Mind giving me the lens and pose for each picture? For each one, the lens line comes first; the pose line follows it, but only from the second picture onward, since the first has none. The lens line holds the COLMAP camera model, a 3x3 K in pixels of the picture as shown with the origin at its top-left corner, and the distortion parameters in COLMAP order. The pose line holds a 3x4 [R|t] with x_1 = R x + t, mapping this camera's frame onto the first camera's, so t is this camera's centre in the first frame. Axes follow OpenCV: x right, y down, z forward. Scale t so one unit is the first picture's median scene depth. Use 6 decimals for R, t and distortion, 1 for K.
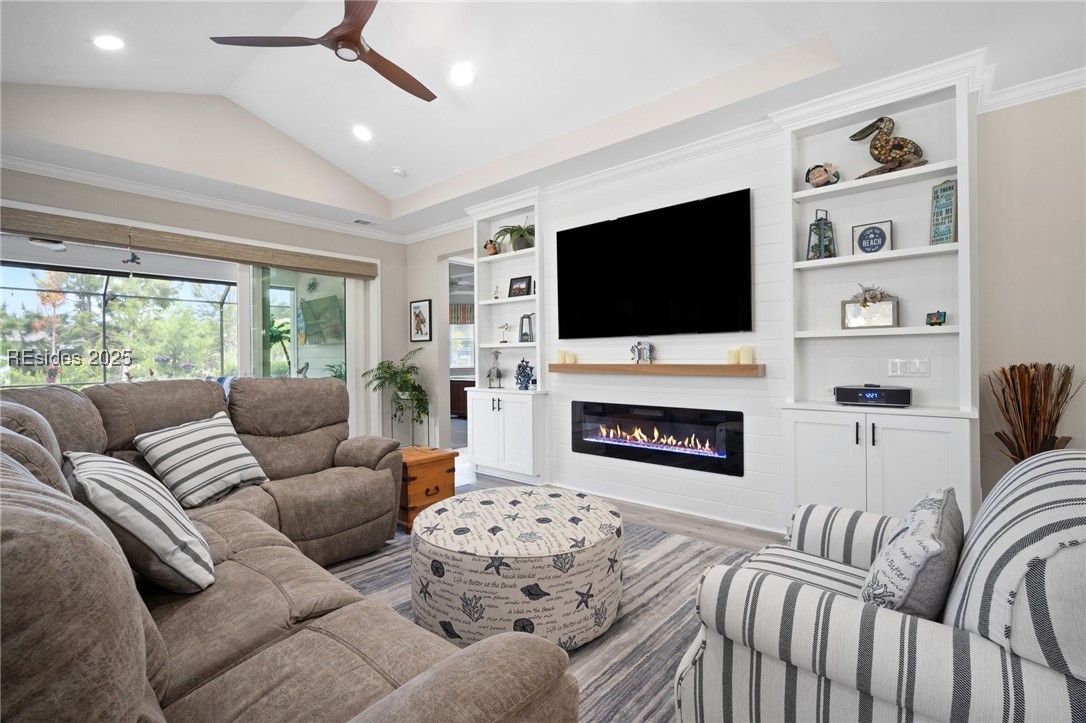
lens RADIAL K [[487.5, 0, 548.5], [0, 487.5, 360.2], [0, 0, 1]] dist [-0.009833, 0.002150]
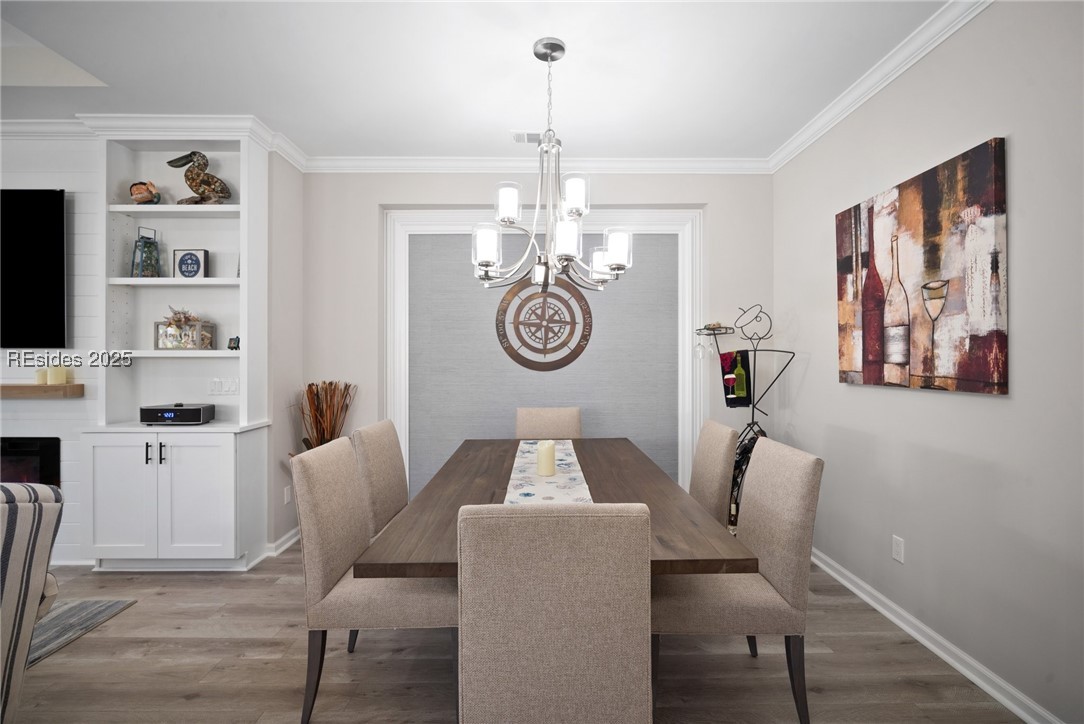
lens RADIAL K [[486.6, 0, 543.3], [0, 486.6, 358.5], [0, 0, 1]] dist [-0.009833, 0.002150]
pose [[0.753093, 0.010838, 0.657825, 0.498324], [-0.004466, 0.999925, -0.011361, -0.034187], [-0.657899, 0.005618, 0.753085, -0.259327]]
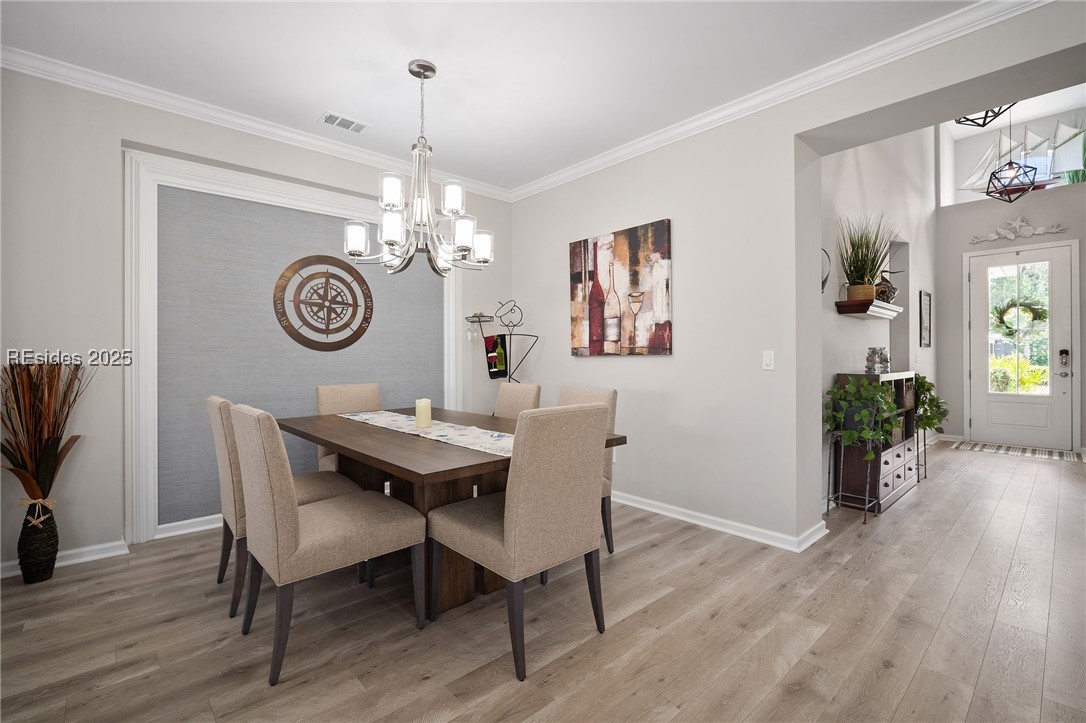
lens RADIAL K [[487.5, 0, 540.9], [0, 487.5, 359.7], [0, 0, 1]] dist [-0.009833, 0.002150]
pose [[0.128507, 0.008252, 0.991674, 0.177368], [0.007605, 0.999928, -0.009306, 0.016758], [-0.991679, 0.008738, 0.128435, -0.048153]]
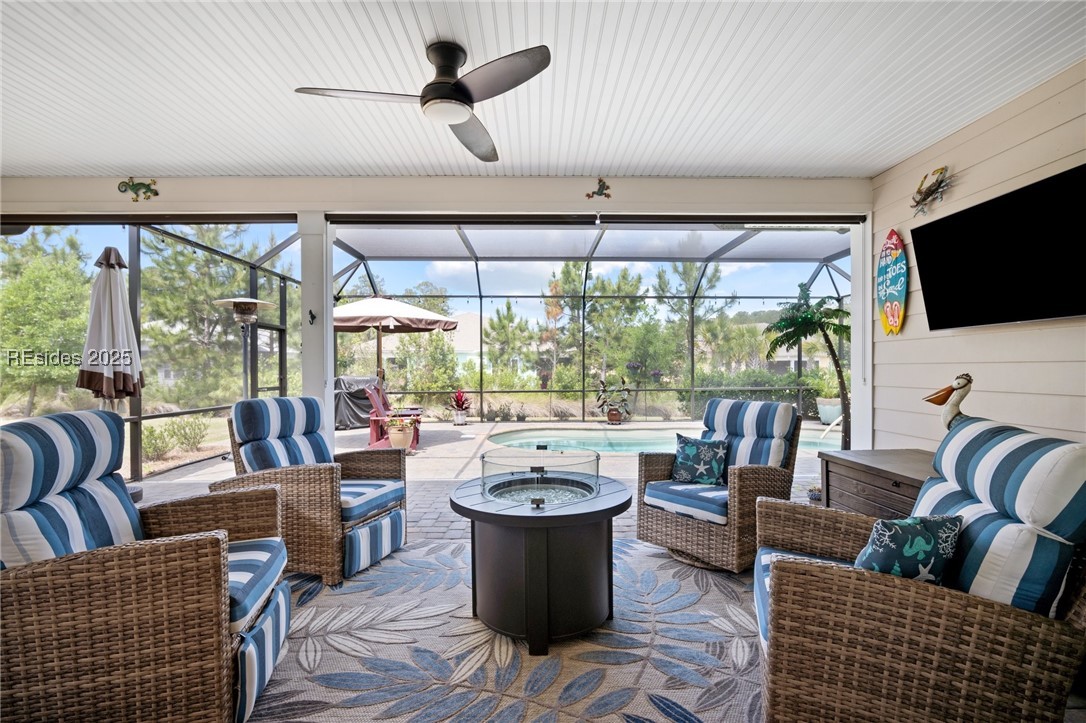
lens RADIAL K [[487.5, 0, 545.5], [0, 487.5, 365.0], [0, 0, 1]] dist [-0.009833, 0.002150]
pose [[0.666811, 0.002833, -0.745221, -0.963881], [-0.009042, 0.999950, -0.004290, 0.005552], [0.745172, 0.009599, 0.666803, 1.165318]]
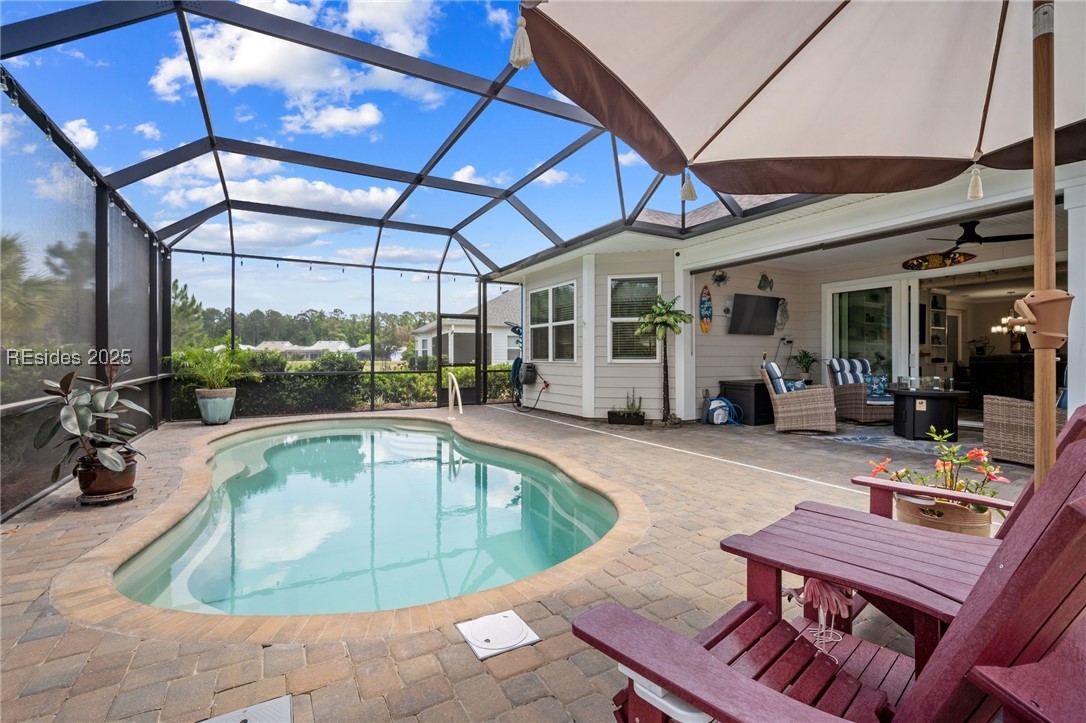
lens RADIAL K [[487.5, 0, 540.2], [0, 487.5, 357.9], [0, 0, 1]] dist [-0.009833, 0.002150]
pose [[0.338774, 0.011427, 0.940798, -3.986579], [0.003231, 0.999906, -0.013308, 0.085730], [-0.940862, 0.007548, 0.338706, 2.497844]]
